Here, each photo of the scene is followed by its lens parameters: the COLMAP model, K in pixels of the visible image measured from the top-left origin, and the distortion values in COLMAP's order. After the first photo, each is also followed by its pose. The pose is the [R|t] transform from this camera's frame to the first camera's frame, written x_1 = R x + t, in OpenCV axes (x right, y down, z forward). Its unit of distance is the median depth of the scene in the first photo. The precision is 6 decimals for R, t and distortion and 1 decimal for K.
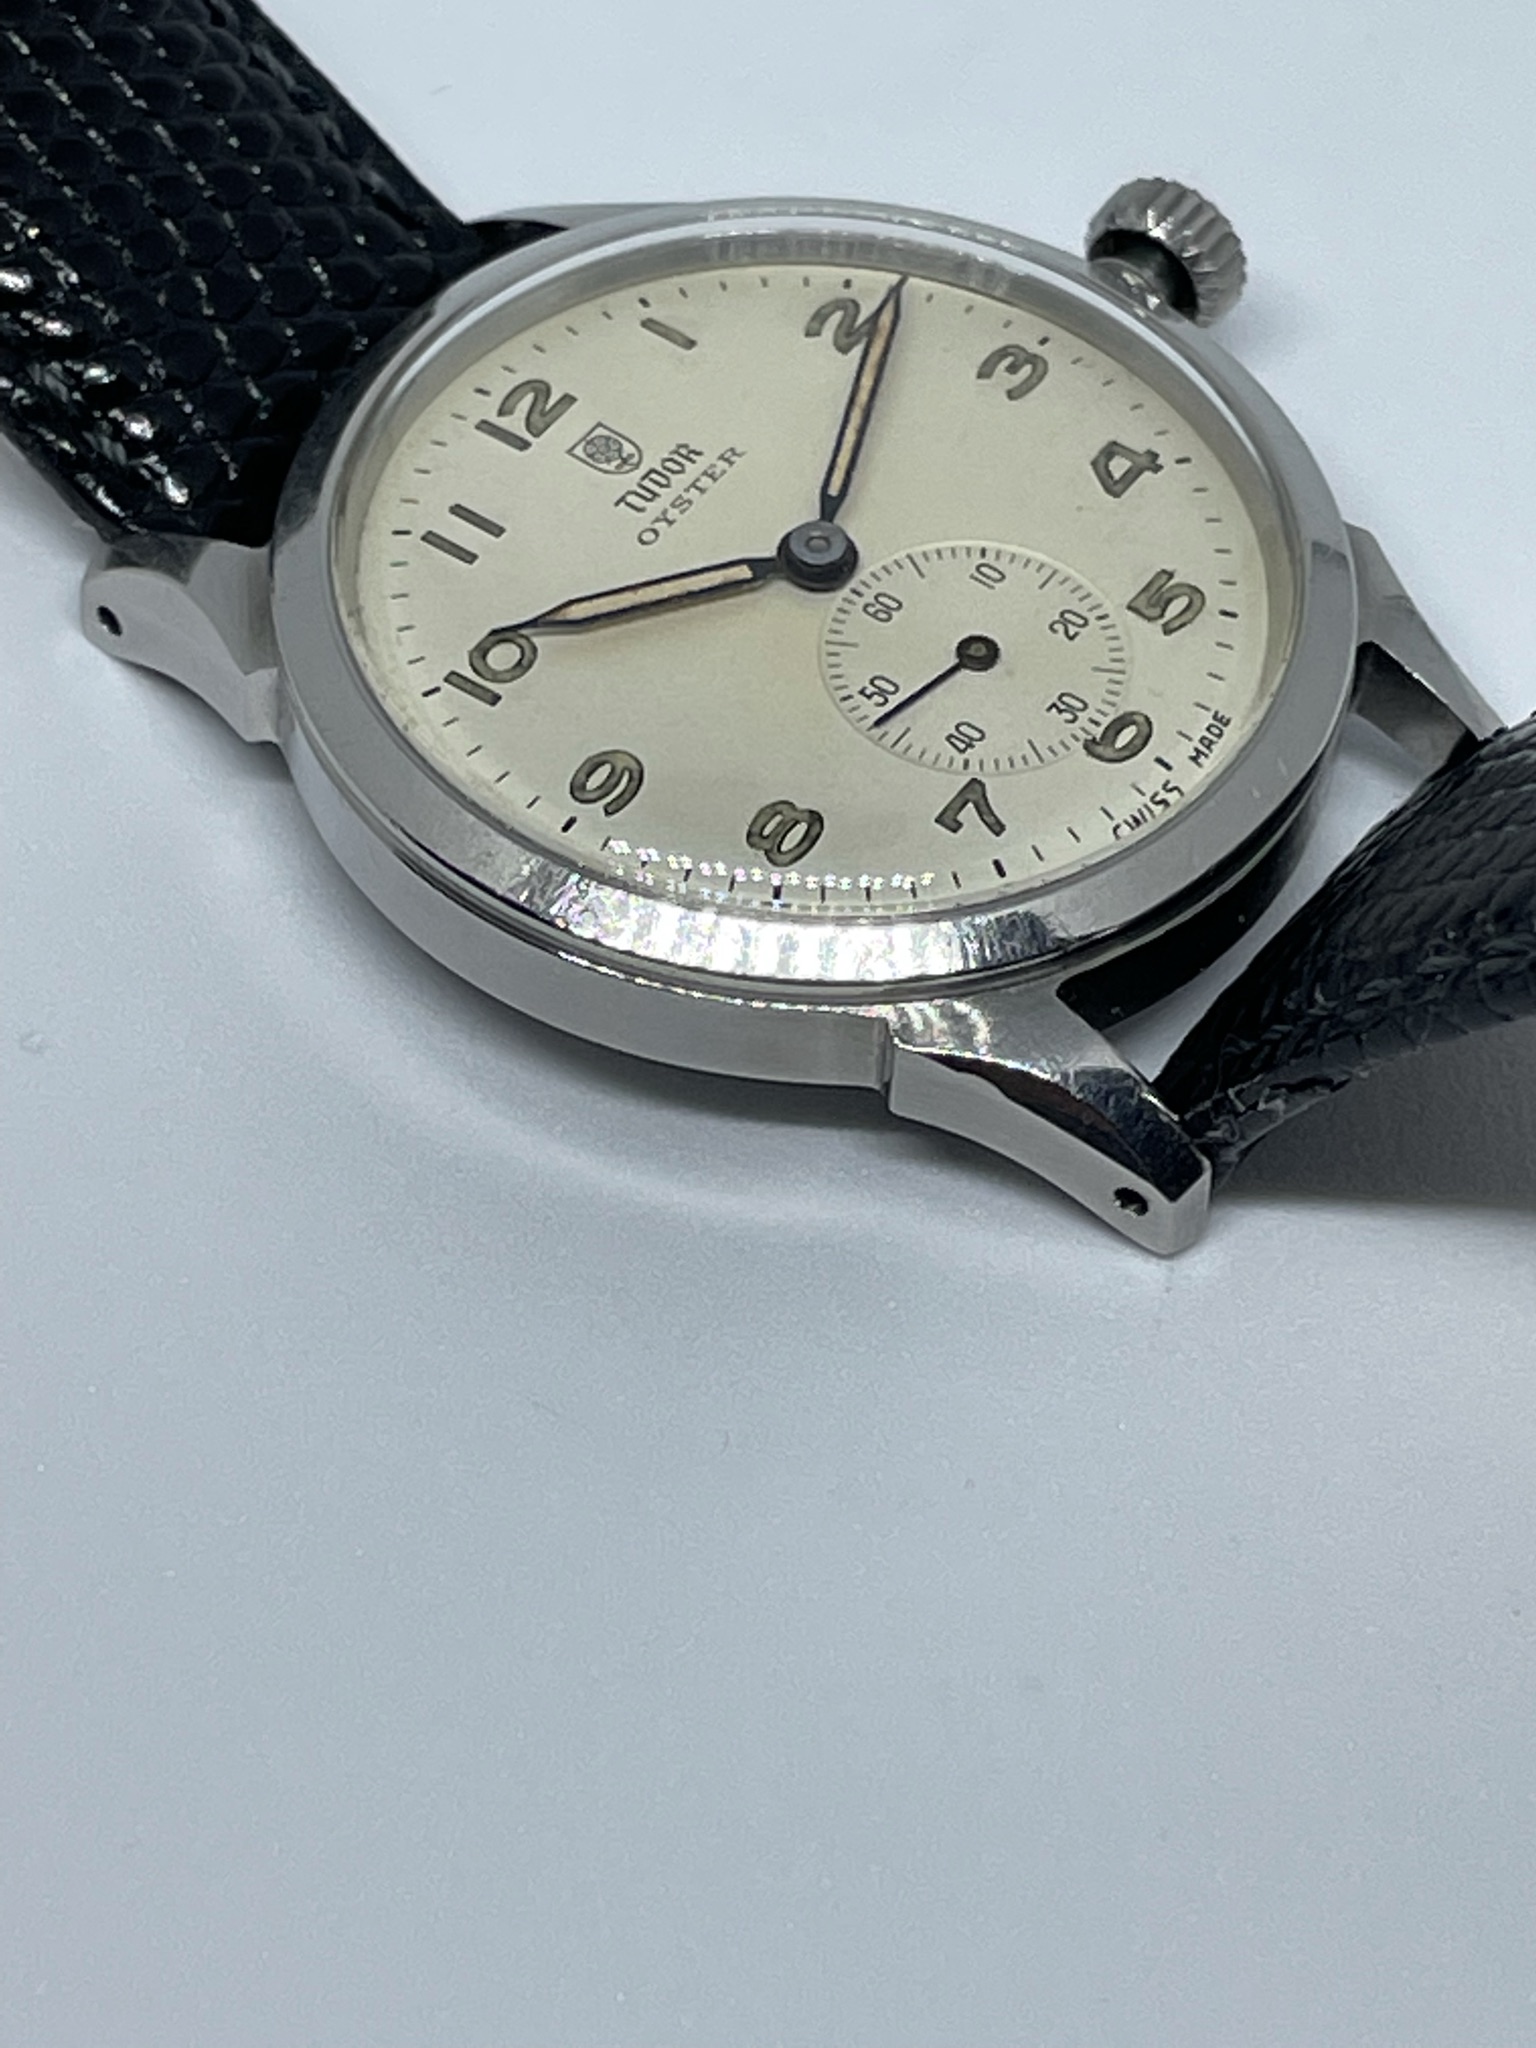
lens RADIAL K [[6204.2, 0, 768.0], [0, 6204.2, 1024.0], [0, 0, 1]] dist [-0.225823, 9.046380]
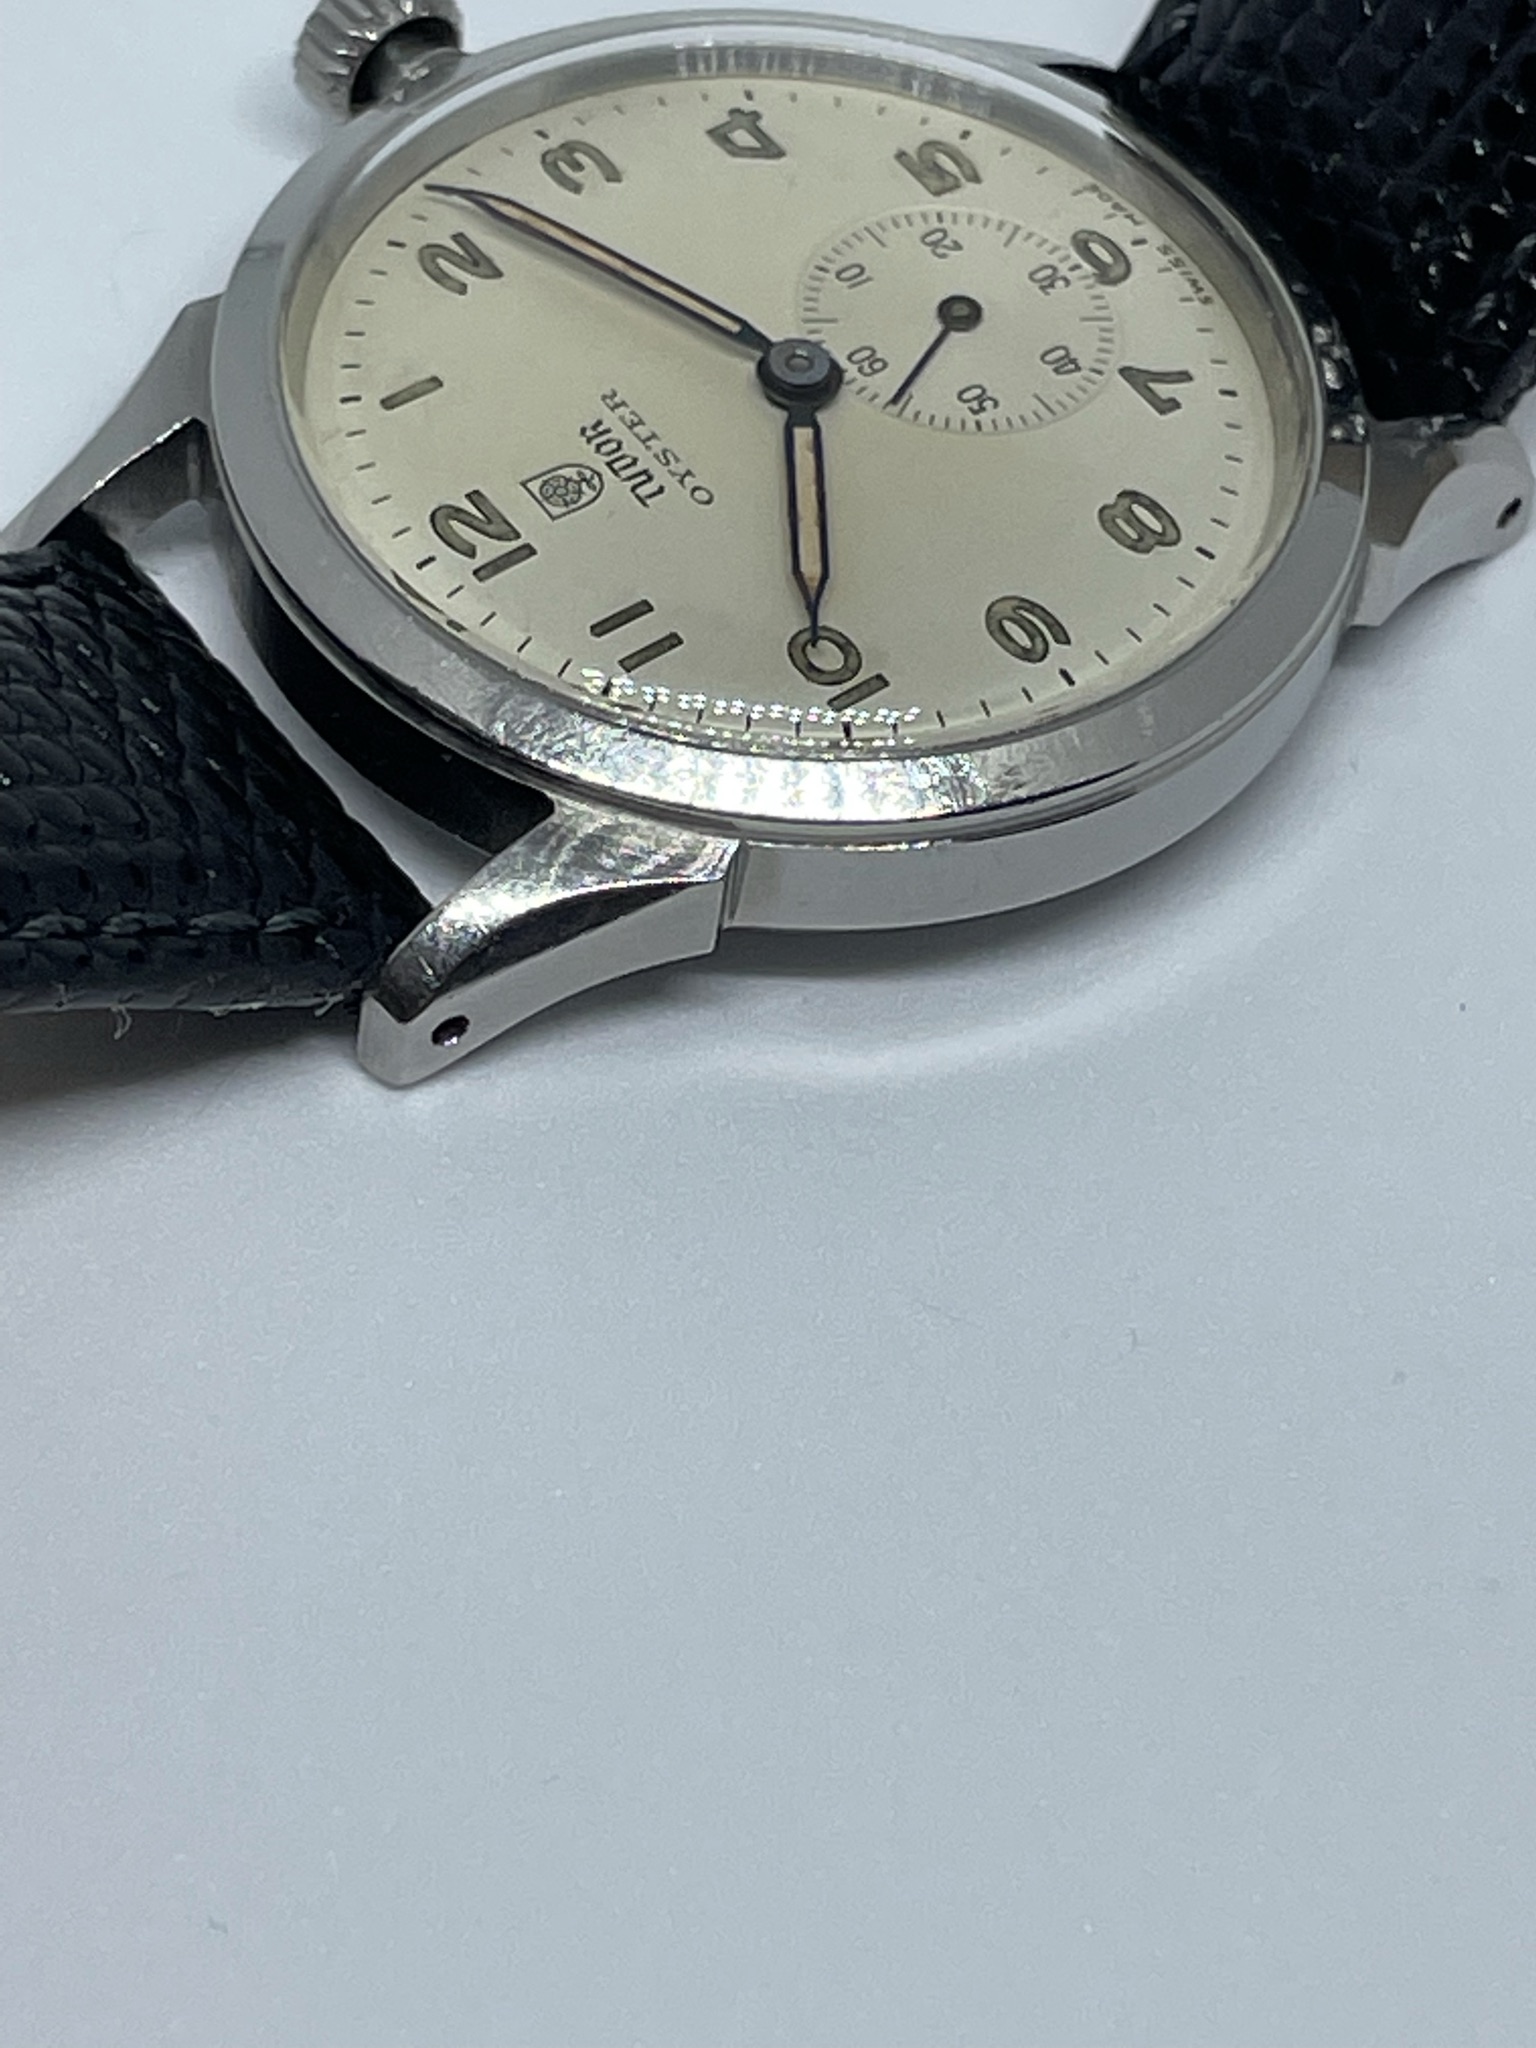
lens RADIAL K [[6204.2, 0, 768.0], [0, 6204.2, 1024.0], [0, 0, 1]] dist [-0.225823, 9.046380]
pose [[0.321988, -0.735253, 0.596428, -0.618752], [0.680239, 0.617834, 0.394407, -0.384277], [-0.658483, 0.278719, 0.699082, 0.373853]]
